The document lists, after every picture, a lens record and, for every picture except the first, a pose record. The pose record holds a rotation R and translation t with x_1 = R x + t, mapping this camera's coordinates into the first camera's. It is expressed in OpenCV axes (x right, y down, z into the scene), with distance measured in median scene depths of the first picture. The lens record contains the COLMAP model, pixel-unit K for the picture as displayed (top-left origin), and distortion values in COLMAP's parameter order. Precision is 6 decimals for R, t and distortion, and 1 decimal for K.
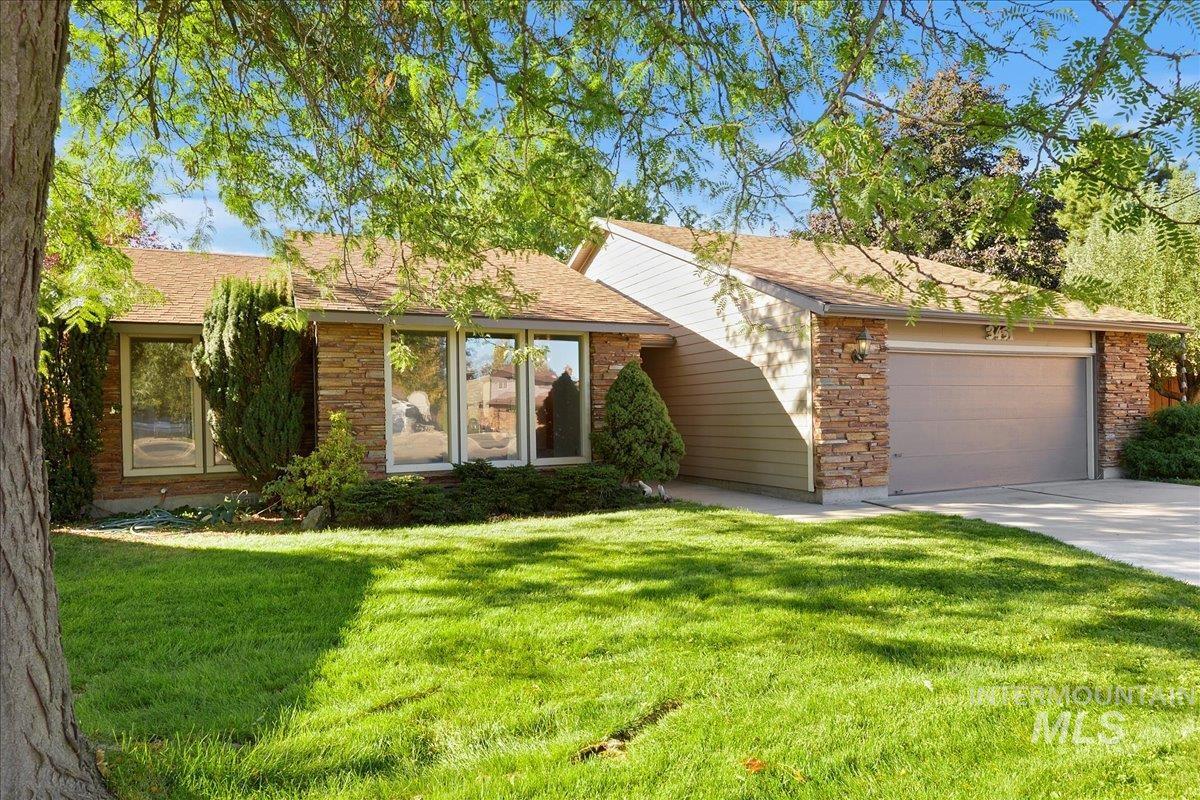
lens RADIAL K [[563.8, 0, 600.0], [0, 563.8, 400.0], [0, 0, 1]] dist [0.011664, -0.000097]
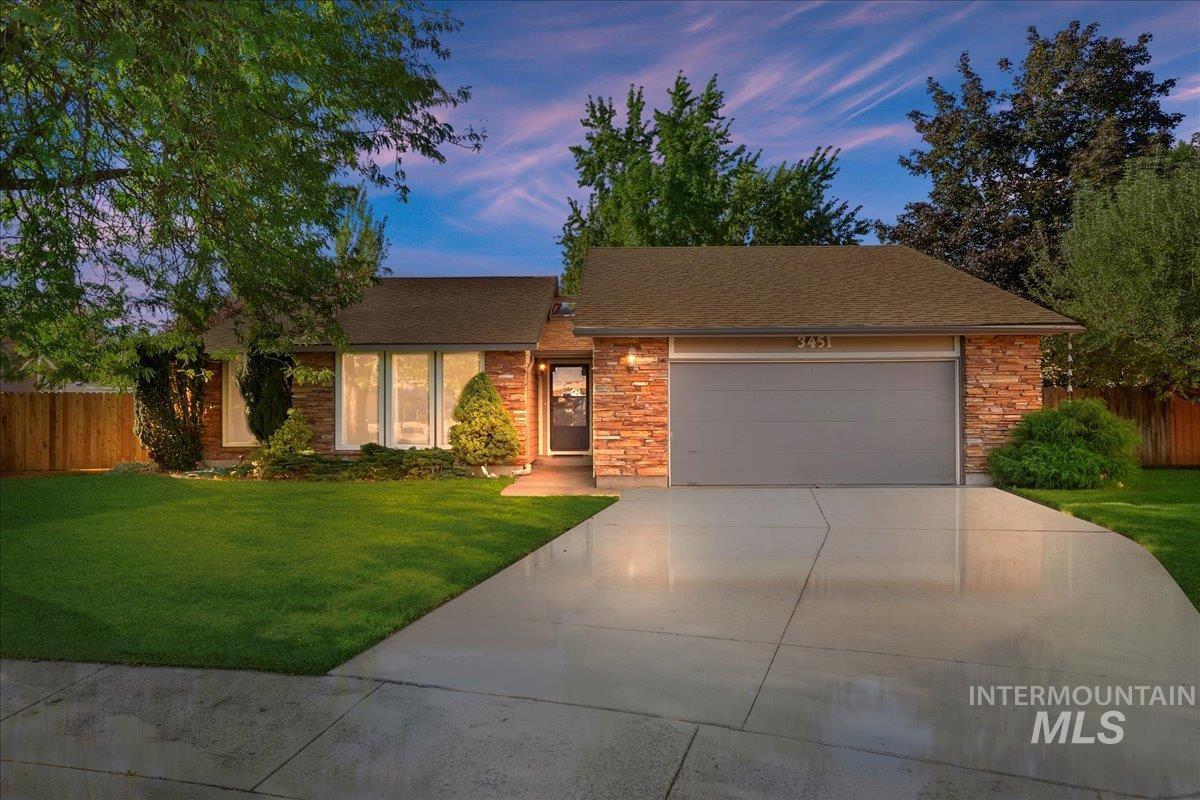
lens RADIAL K [[563.8, 0, 600.0], [0, 563.8, 400.0], [0, 0, 1]] dist [0.011664, -0.000097]
pose [[0.938490, 0.006055, -0.345254, 0.792639], [-0.002024, 0.999926, 0.012032, -0.022357], [0.345301, -0.010593, 0.938432, -0.159045]]
